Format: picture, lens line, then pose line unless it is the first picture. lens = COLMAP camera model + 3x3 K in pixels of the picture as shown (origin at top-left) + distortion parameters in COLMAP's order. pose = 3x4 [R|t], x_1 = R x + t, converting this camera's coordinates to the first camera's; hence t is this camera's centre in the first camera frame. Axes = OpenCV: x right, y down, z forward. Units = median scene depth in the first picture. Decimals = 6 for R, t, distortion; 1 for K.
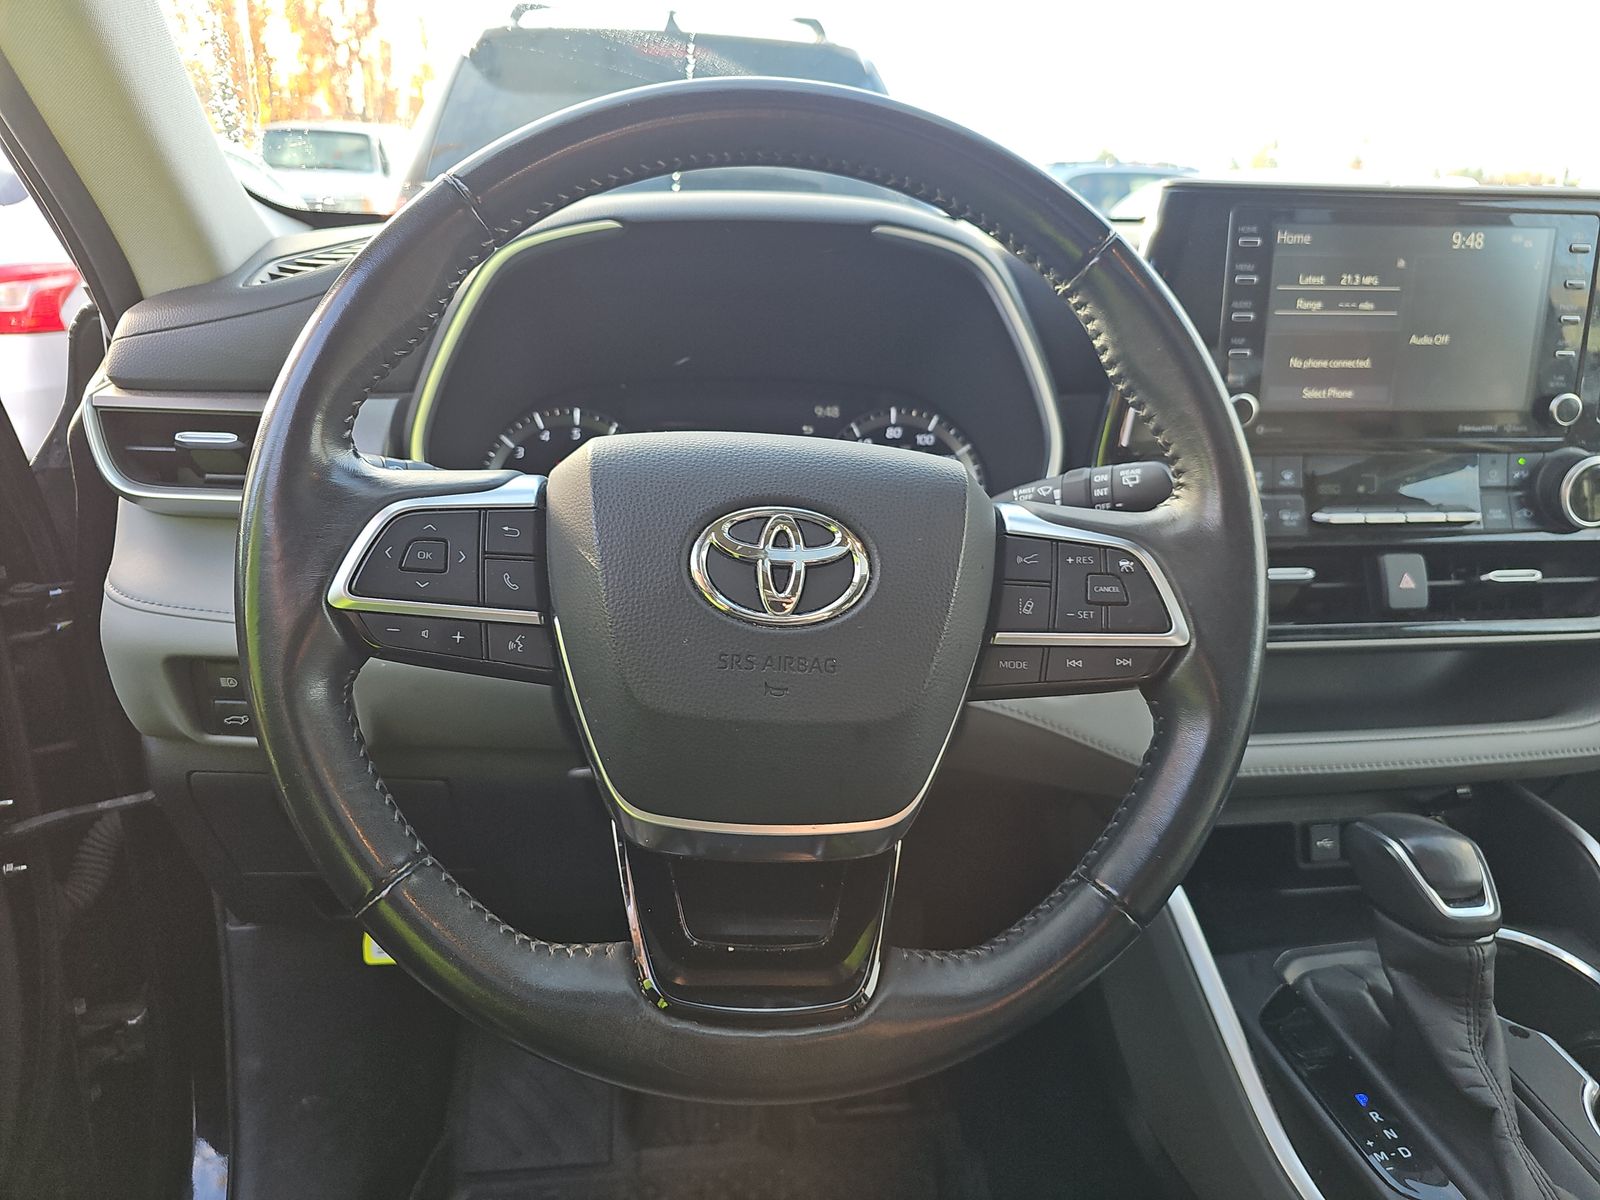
lens RADIAL K [[1119.2, 0, 800.0], [0, 1119.2, 600.0], [0, 0, 1]] dist [0.006282, 0.002679]
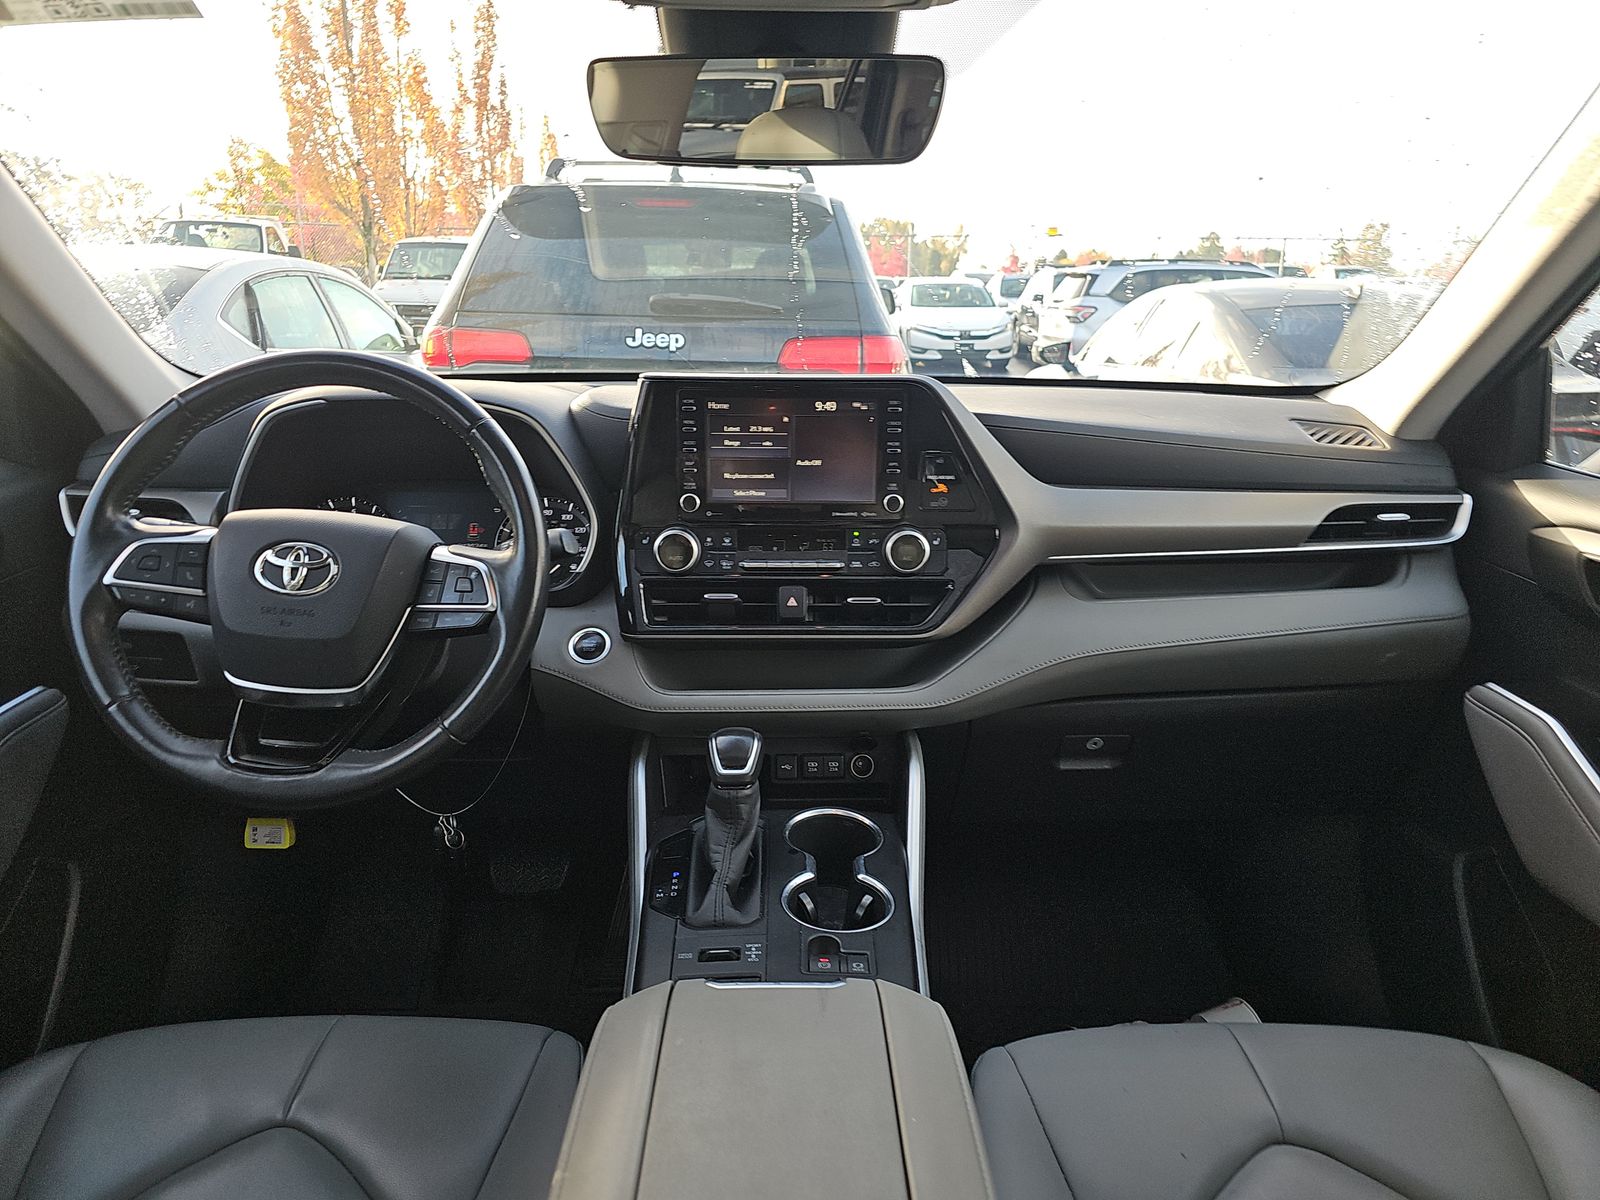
lens RADIAL K [[1063.9, 0, 800.9], [0, 1063.9, 634.7], [0, 0, 1]] dist [0.058951, 0.000189]
pose [[0.994781, 0.020761, -0.099898, 0.736946], [-0.024094, 0.999189, -0.032277, 0.088686], [0.099146, 0.034515, 0.994474, -0.643275]]
